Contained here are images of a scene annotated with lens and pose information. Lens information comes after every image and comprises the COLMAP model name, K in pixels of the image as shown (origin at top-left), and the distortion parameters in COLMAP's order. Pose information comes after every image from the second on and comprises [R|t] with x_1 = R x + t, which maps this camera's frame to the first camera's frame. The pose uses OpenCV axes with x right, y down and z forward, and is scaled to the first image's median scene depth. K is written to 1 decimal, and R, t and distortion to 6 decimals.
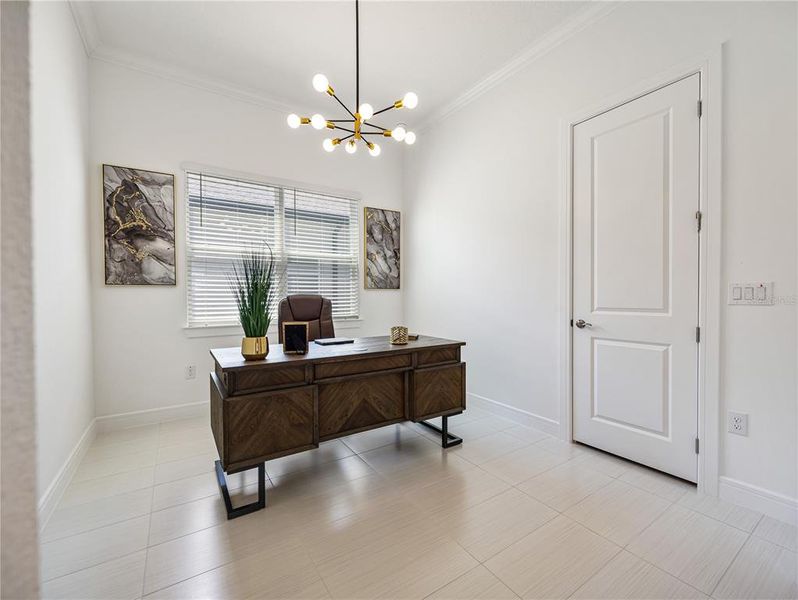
lens RADIAL K [[342.4, 0, 400.2], [0, 342.4, 299.4], [0, 0, 1]] dist [0.004218, 0.000924]
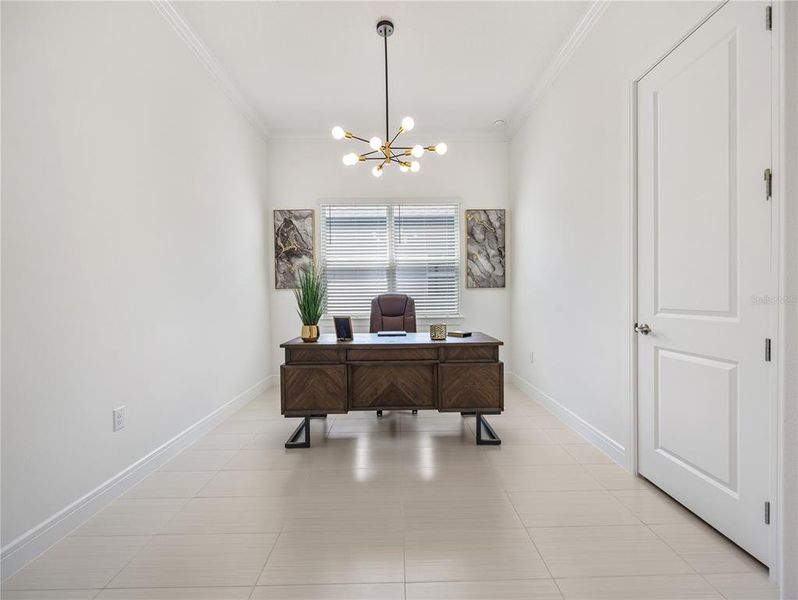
lens RADIAL K [[342.4, 0, 401.5], [0, 342.4, 299.5], [0, 0, 1]] dist [0.004218, 0.000924]
pose [[0.840936, 0.001258, -0.541133, 0.474225], [0.000733, 0.999994, 0.003464, -0.000586], [0.541134, -0.003309, 0.840930, 0.022525]]
